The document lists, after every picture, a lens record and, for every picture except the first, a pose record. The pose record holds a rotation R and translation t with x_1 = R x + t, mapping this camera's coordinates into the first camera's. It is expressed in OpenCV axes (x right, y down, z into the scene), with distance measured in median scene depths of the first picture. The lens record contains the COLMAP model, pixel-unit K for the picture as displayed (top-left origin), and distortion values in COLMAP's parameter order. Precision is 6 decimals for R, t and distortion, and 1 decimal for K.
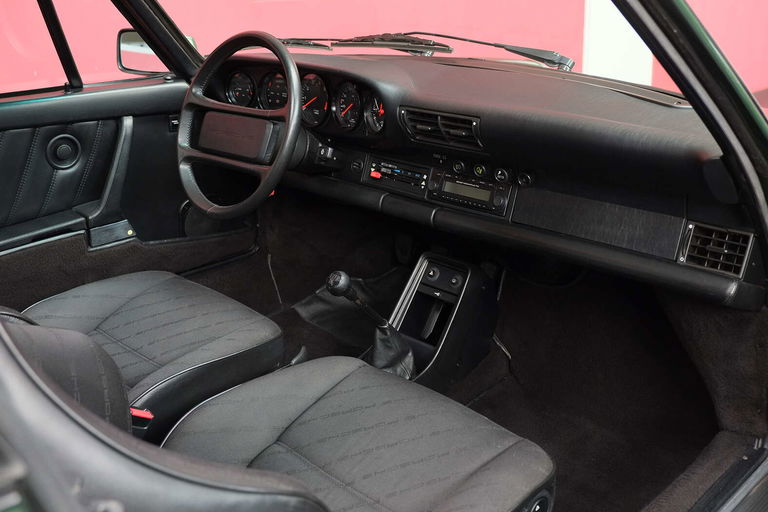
lens RADIAL K [[813.9, 0, 384.0], [0, 813.9, 256.0], [0, 0, 1]] dist [-0.016210, 0.014624]
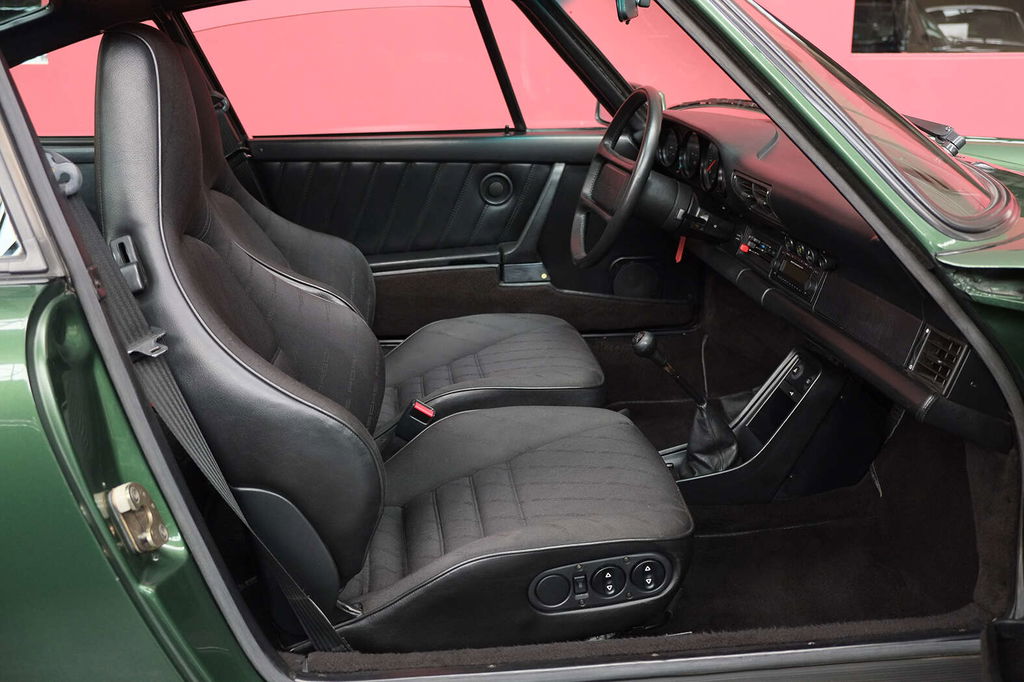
lens RADIAL K [[1085.3, 0, 512.0], [0, 1085.3, 341.0], [0, 0, 1]] dist [-0.016210, 0.014624]
pose [[0.789055, 0.188129, -0.584808, 0.497006], [-0.215676, 0.976193, 0.023033, 0.029580], [0.575218, 0.107955, 0.810845, -0.123452]]
